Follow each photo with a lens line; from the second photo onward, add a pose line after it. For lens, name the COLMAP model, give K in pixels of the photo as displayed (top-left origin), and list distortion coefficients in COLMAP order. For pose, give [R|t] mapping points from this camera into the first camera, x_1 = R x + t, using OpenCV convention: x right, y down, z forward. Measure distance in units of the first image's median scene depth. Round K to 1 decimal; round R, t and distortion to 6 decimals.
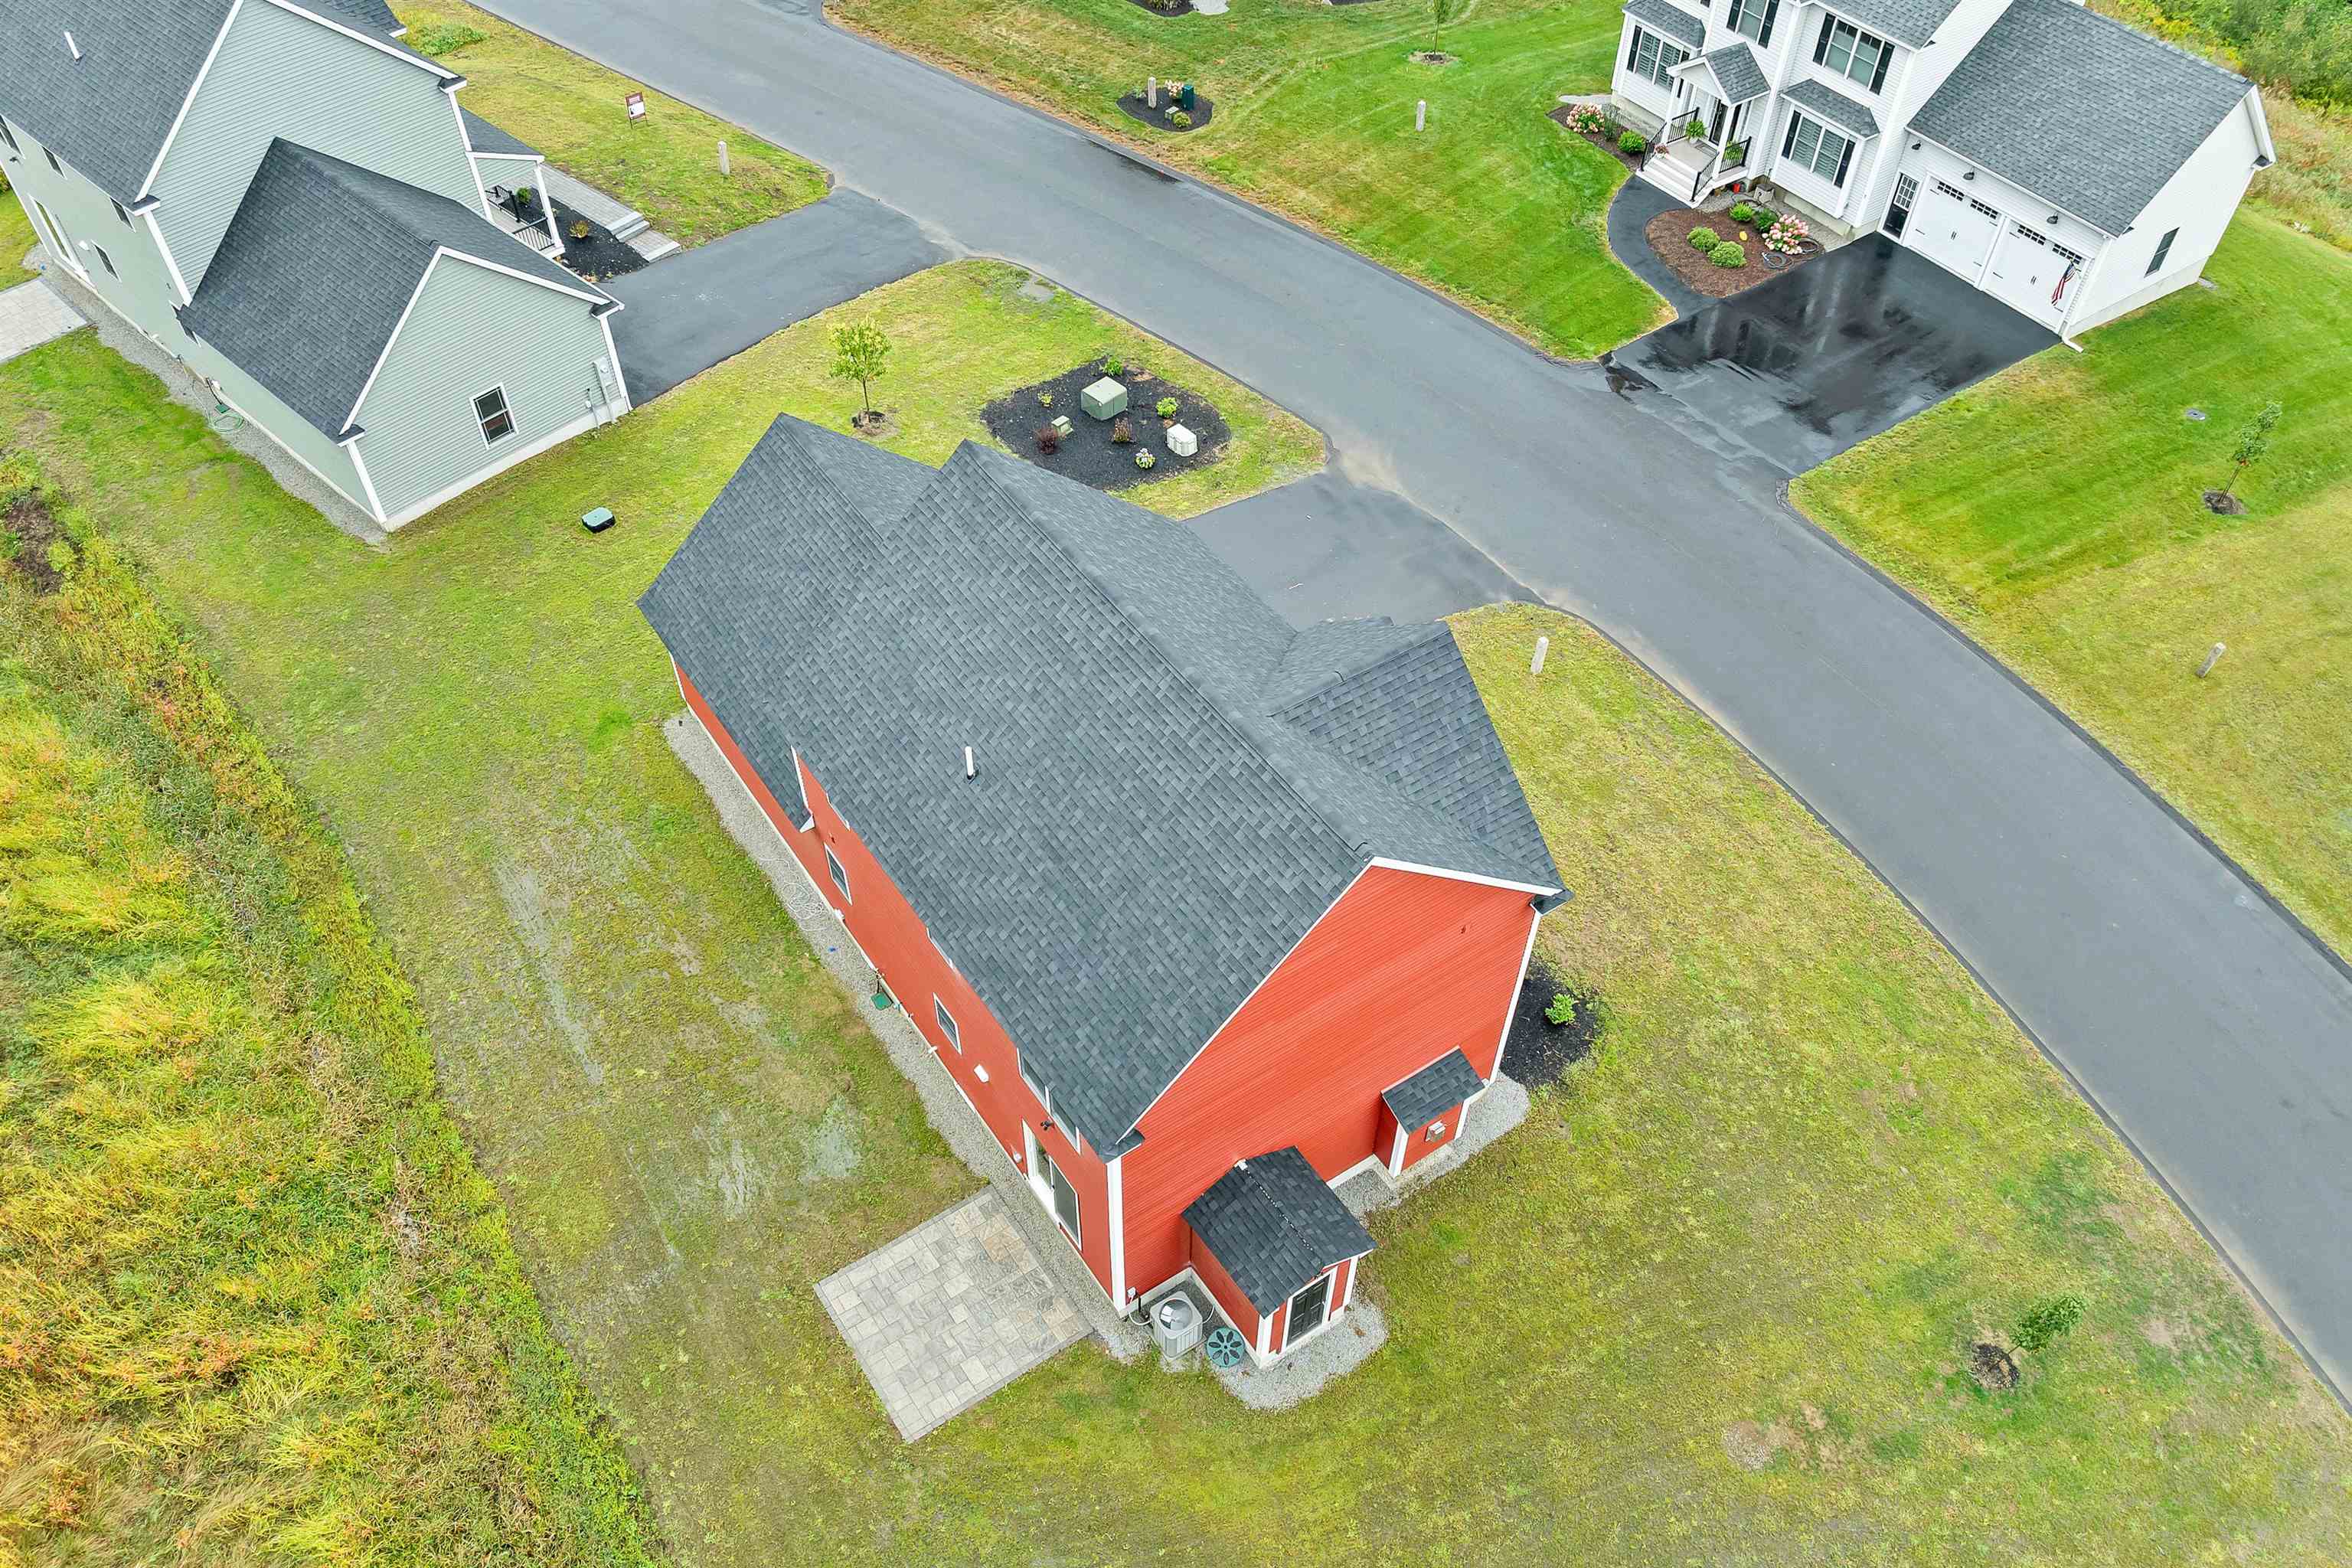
lens RADIAL K [[1730.0, 0, 1202.9], [0, 1730.0, 926.7], [0, 0, 1]] dist [-0.035810, 0.000435]
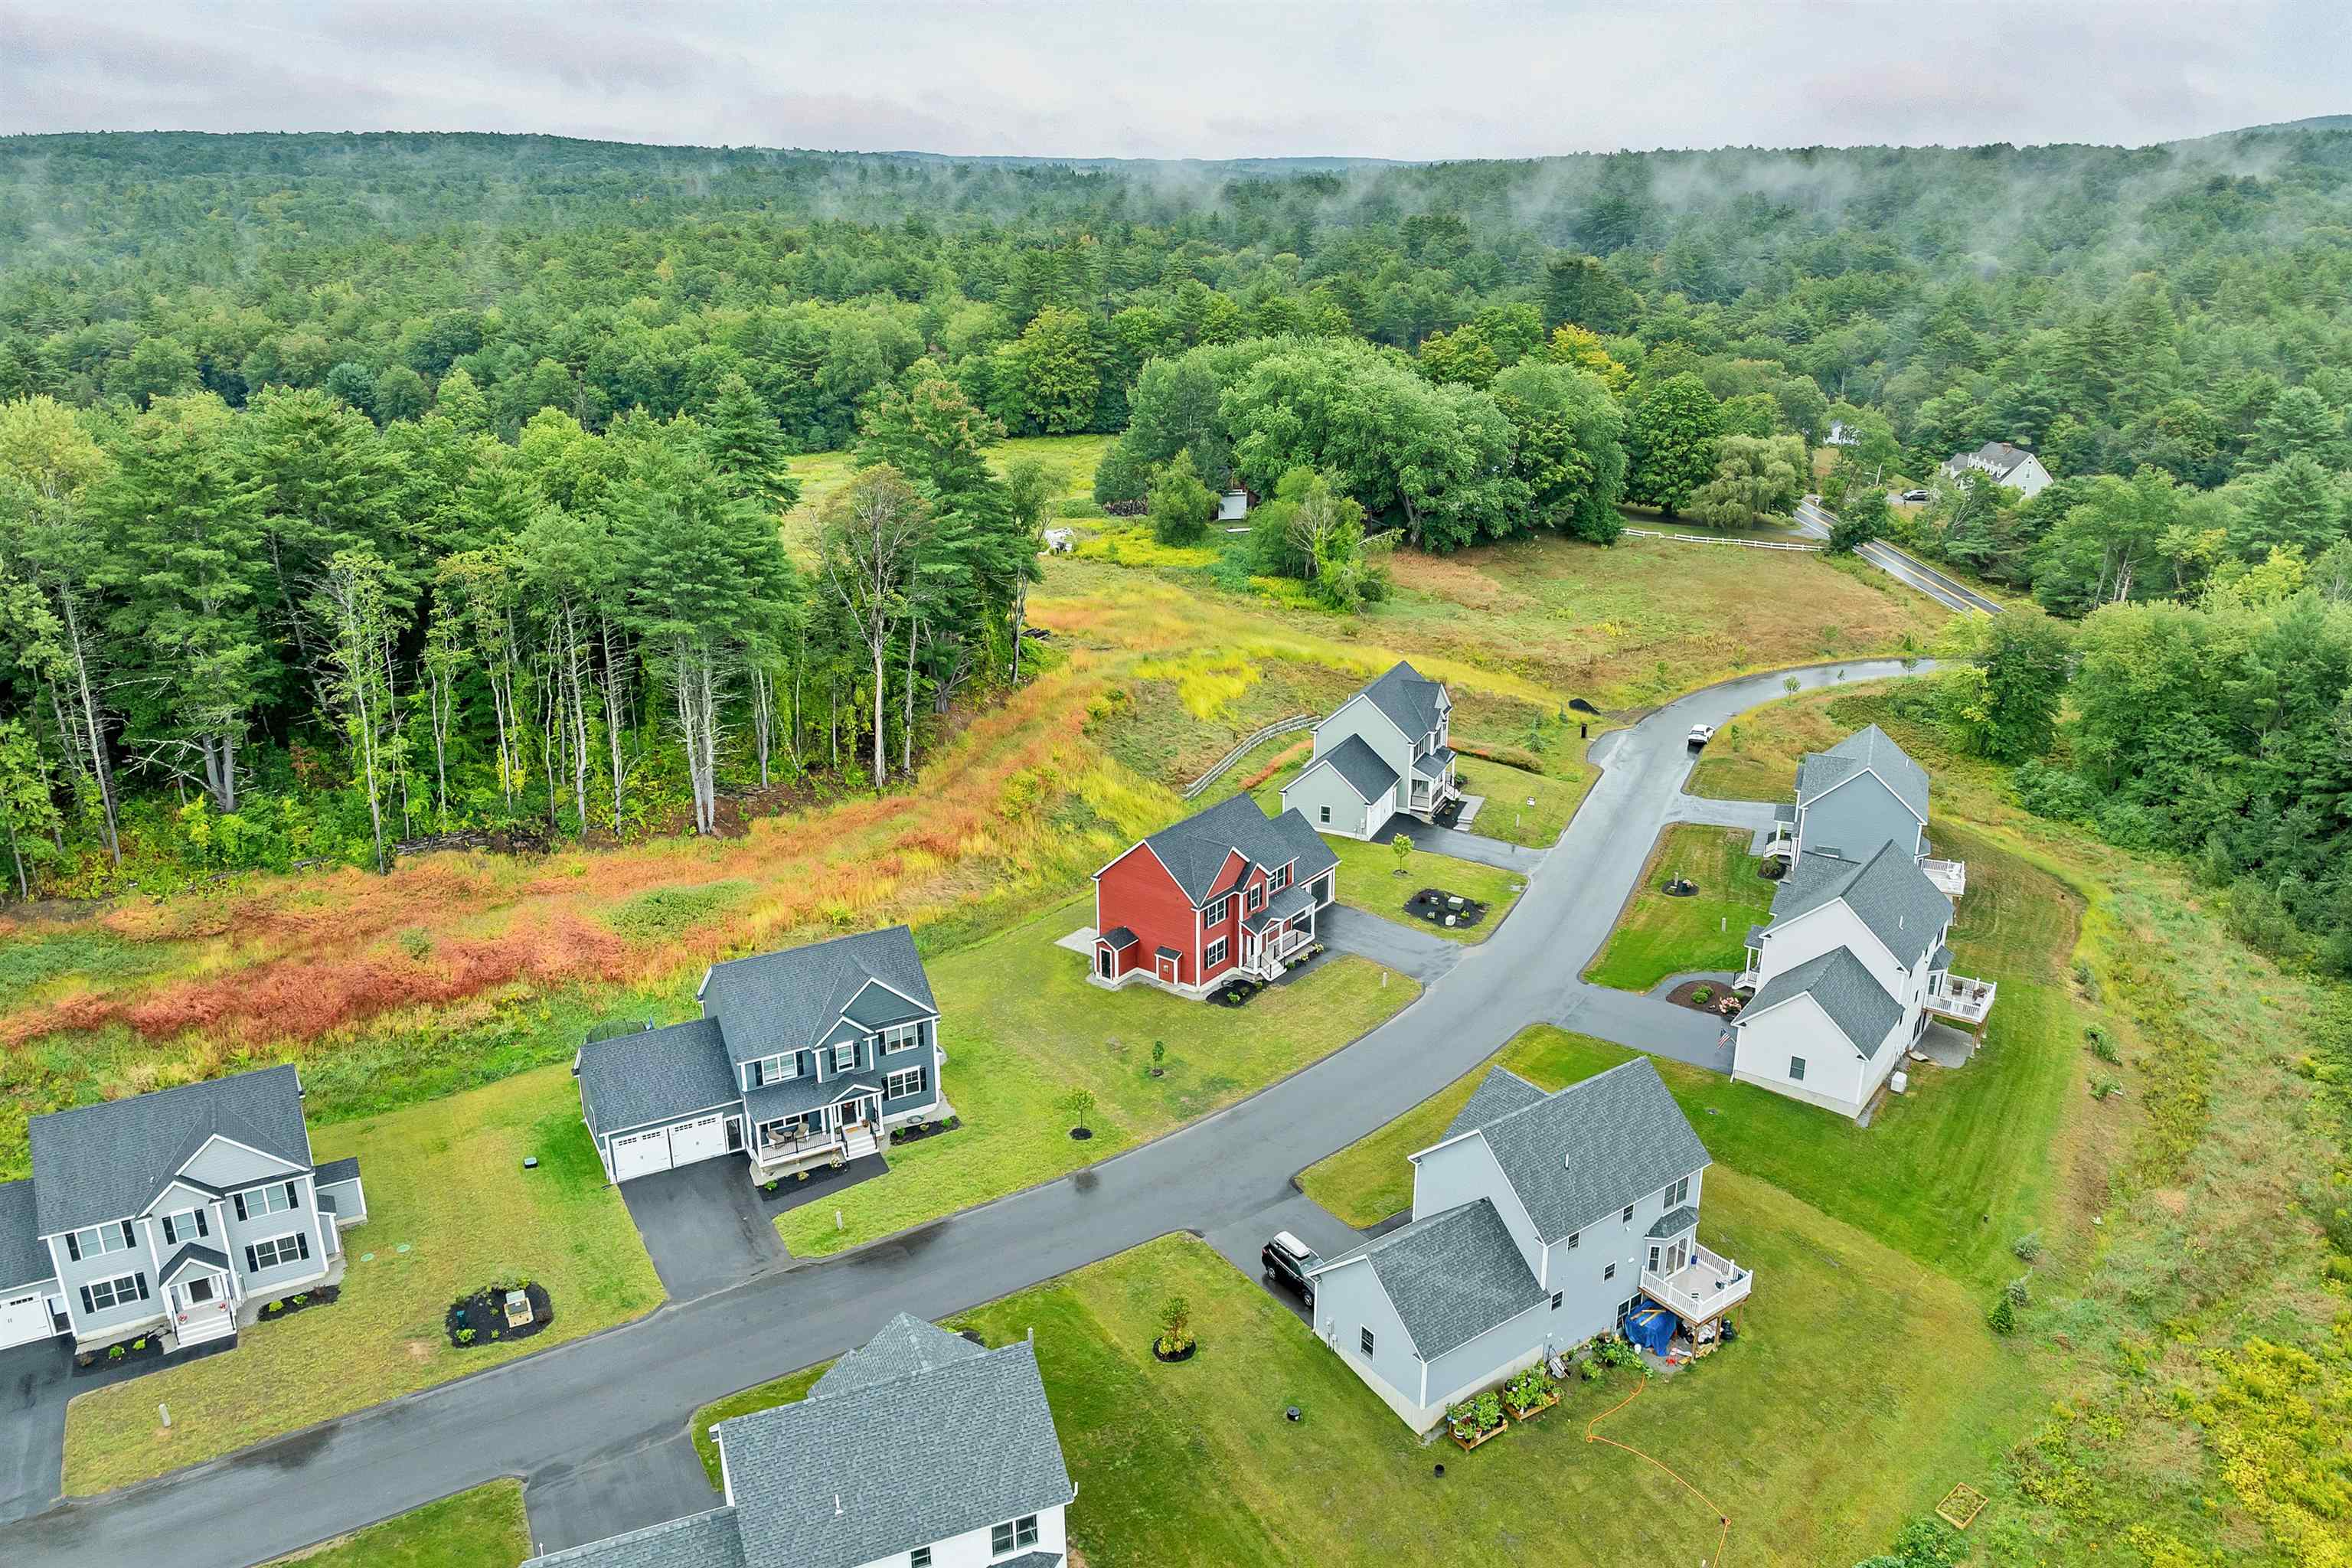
lens RADIAL K [[1730.0, 0, 1196.2], [0, 1730.0, 778.7], [0, 0, 1]] dist [-0.035810, 0.000435]
pose [[0.314940, 0.295414, -0.901967, 2.827511], [-0.736122, 0.675908, -0.035657, -0.058340], [0.599113, 0.675188, 0.430331, -0.685601]]
